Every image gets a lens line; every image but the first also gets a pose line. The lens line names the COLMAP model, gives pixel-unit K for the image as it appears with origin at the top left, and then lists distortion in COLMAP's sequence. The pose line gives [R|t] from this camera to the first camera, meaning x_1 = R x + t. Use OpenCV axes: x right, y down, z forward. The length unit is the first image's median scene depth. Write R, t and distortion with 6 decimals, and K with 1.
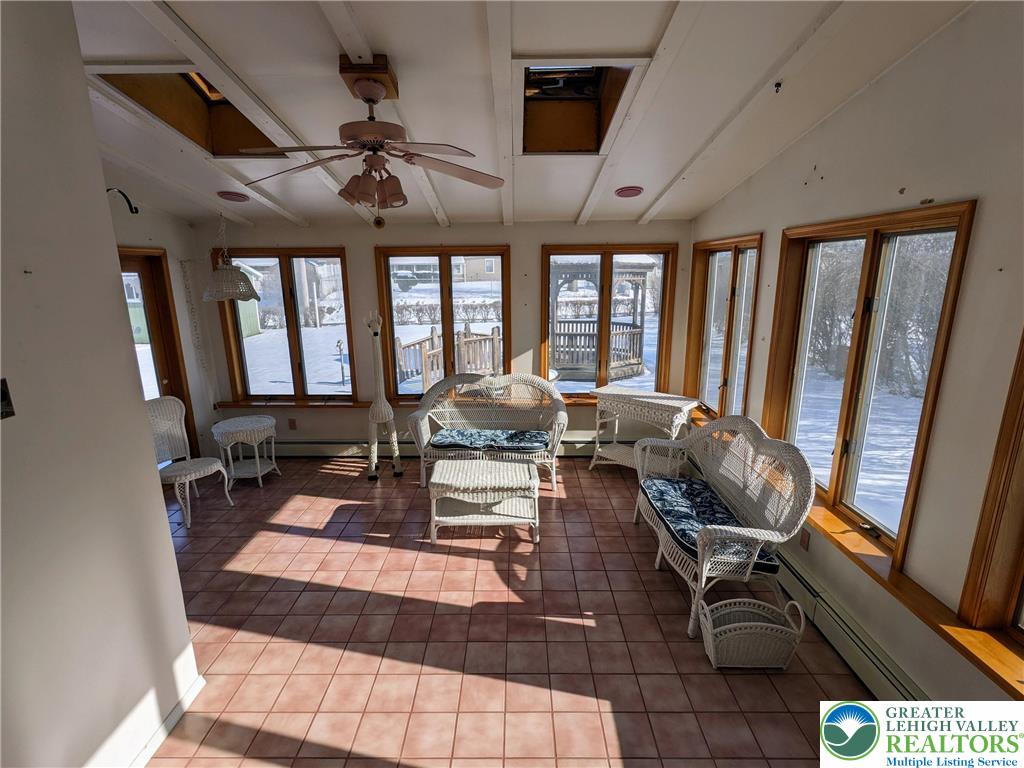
lens RADIAL K [[483.6, 0, 512.6], [0, 483.6, 383.4], [0, 0, 1]] dist [-0.003549, -0.001418]
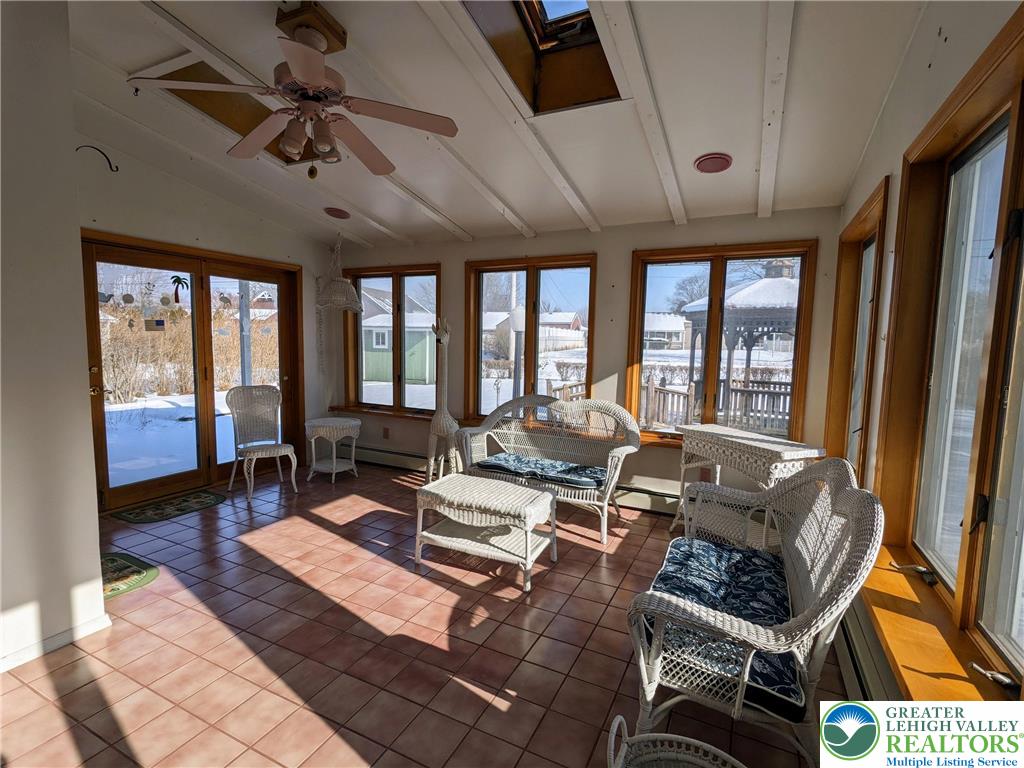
lens RADIAL K [[483.6, 0, 513.7], [0, 483.6, 384.7], [0, 0, 1]] dist [-0.003549, -0.001418]
pose [[0.901969, 0.066941, -0.426581, 0.321791], [-0.124173, 0.986391, -0.107765, 0.083685], [0.413562, 0.150171, 0.898006, 0.230537]]
